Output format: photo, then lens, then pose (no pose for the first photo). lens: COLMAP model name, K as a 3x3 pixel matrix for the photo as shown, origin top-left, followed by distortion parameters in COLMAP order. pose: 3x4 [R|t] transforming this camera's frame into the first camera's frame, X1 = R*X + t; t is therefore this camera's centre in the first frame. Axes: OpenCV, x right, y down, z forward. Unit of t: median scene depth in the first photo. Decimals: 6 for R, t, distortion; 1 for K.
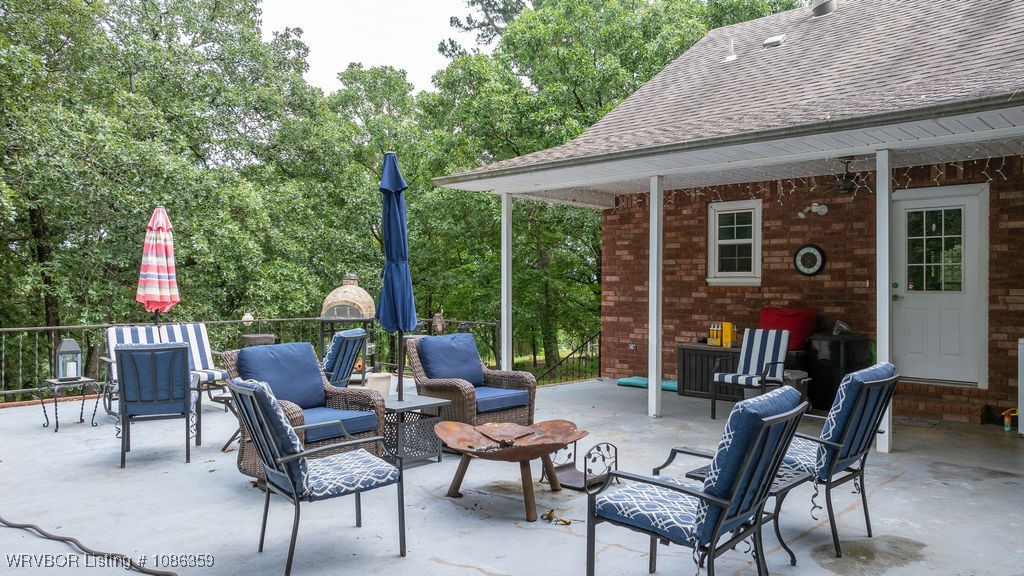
lens RADIAL K [[723.8, 0, 515.2], [0, 723.8, 284.8], [0, 0, 1]] dist [-0.034742, 0.040279]
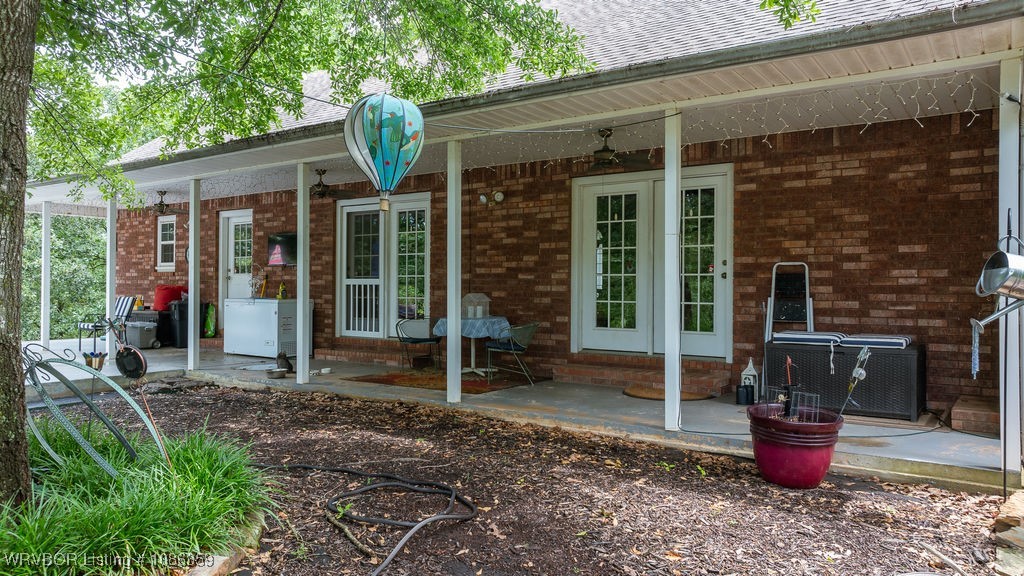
lens RADIAL K [[723.8, 0, 512.1], [0, 723.8, 280.4], [0, 0, 1]] dist [-0.034742, 0.040279]
pose [[0.988041, -0.000498, 0.154188, 0.800110], [0.001409, 0.999982, -0.005801, 0.029722], [-0.154182, 0.005949, 0.988025, -0.607224]]
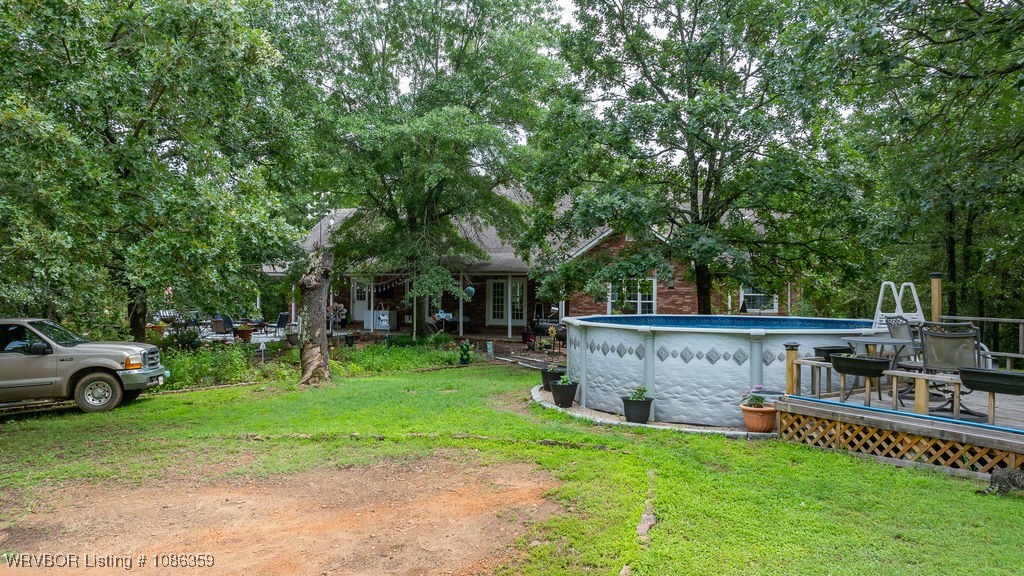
lens RADIAL K [[723.8, 0, 521.1], [0, 723.8, 284.9], [0, 0, 1]] dist [-0.034742, 0.040279]
pose [[0.945927, -0.002857, 0.324366, 0.063563], [0.000604, 0.999975, 0.007047, -0.099263], [-0.324378, -0.006470, 0.945905, -2.995063]]
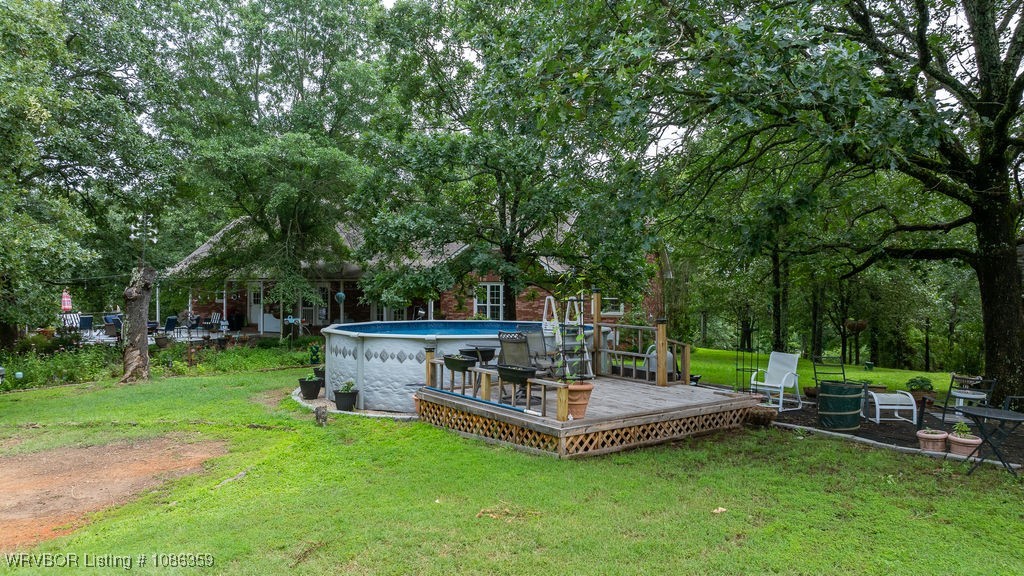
lens RADIAL K [[723.8, 0, 516.2], [0, 723.8, 280.0], [0, 0, 1]] dist [-0.034742, 0.040279]
pose [[0.929141, -0.004185, 0.369703, 0.354816], [0.003650, 0.999991, 0.002146, -0.127994], [-0.369709, -0.000644, 0.929147, -3.369593]]
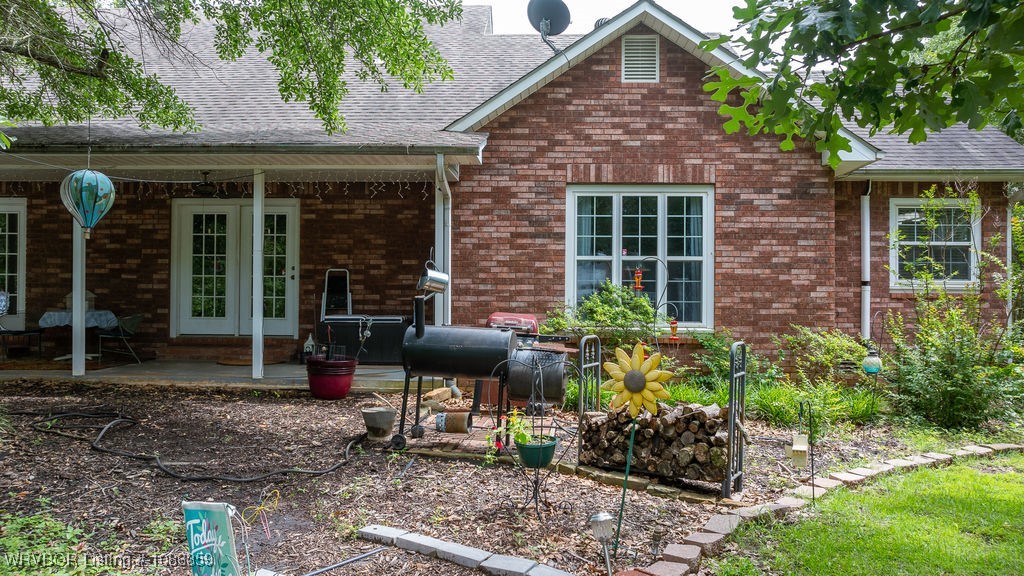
lens RADIAL K [[723.8, 0, 518.0], [0, 723.8, 282.7], [0, 0, 1]] dist [-0.034742, 0.040279]
pose [[0.740235, 0.003383, 0.672339, 0.649164], [-0.003424, 0.999993, -0.001261, 0.028577], [-0.672339, -0.001368, 0.740242, -0.943360]]
